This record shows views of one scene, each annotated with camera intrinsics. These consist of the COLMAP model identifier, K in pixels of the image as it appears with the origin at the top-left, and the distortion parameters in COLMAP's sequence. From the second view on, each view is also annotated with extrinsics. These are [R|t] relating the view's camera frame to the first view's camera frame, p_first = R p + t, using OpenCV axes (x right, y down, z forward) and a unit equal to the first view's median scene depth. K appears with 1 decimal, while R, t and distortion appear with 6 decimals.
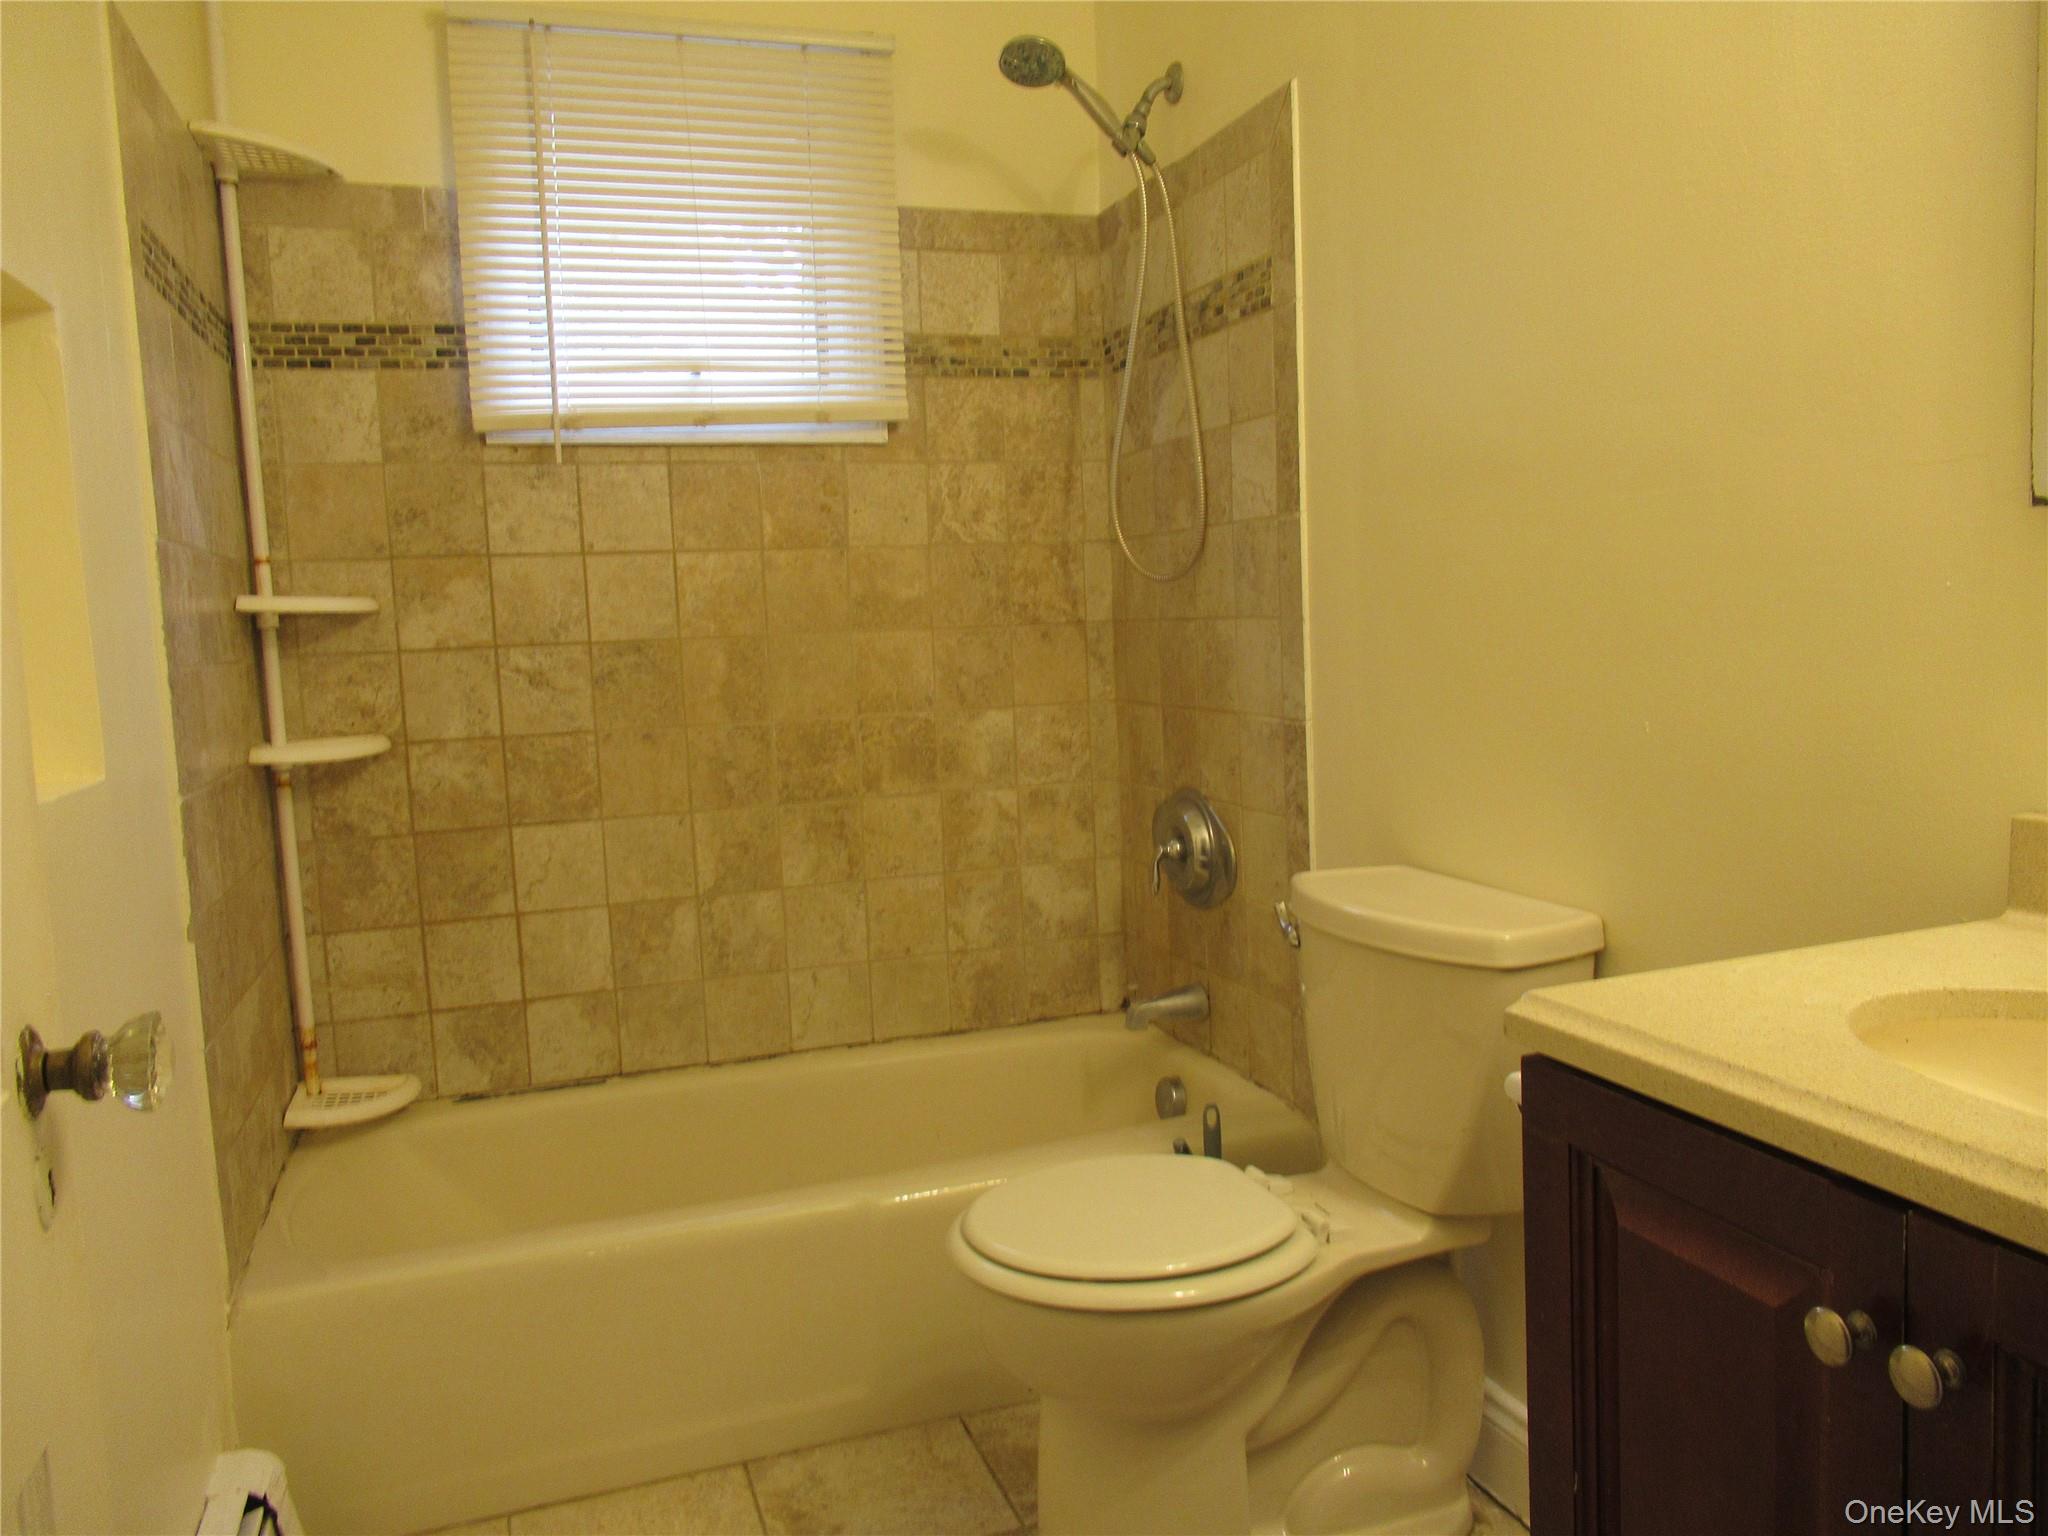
lens RADIAL K [[1513.0, 0, 1025.2], [0, 1513.0, 769.9], [0, 0, 1]] dist [-0.019083, -0.001810]
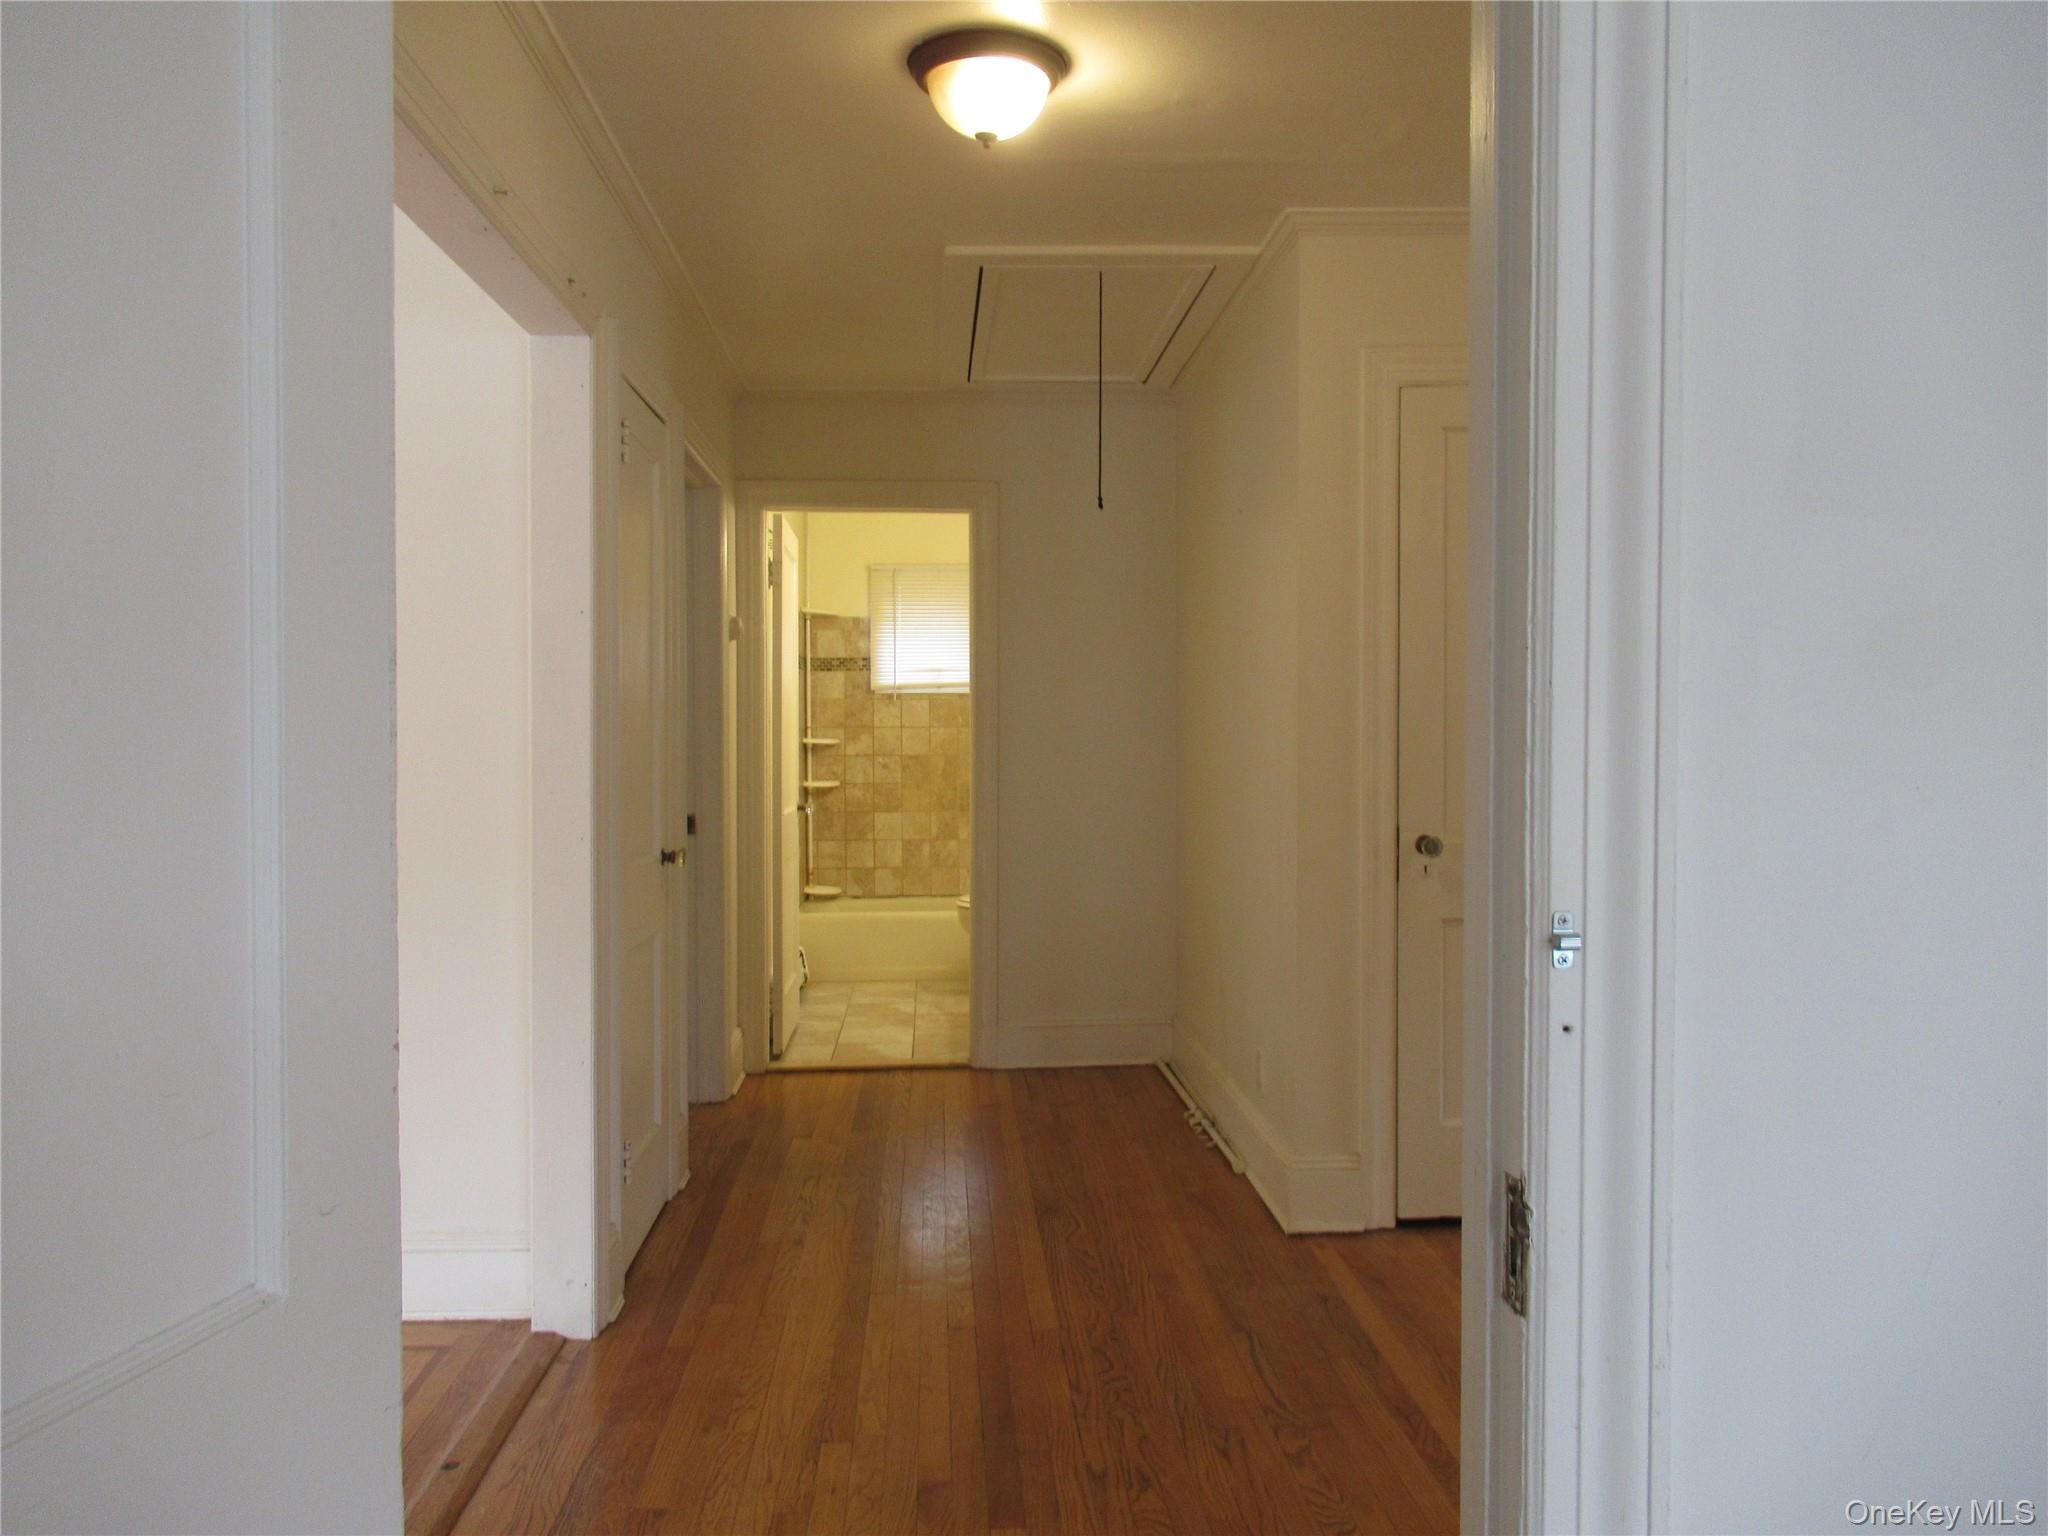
lens RADIAL K [[1513.0, 0, 1023.3], [0, 1513.0, 769.1], [0, 0, 1]] dist [-0.019083, -0.001810]
pose [[0.965694, 0.040101, -0.256568, 0.791525], [-0.060713, 0.995488, -0.072924, 0.163927], [0.252486, 0.086000, 0.963771, -2.036850]]
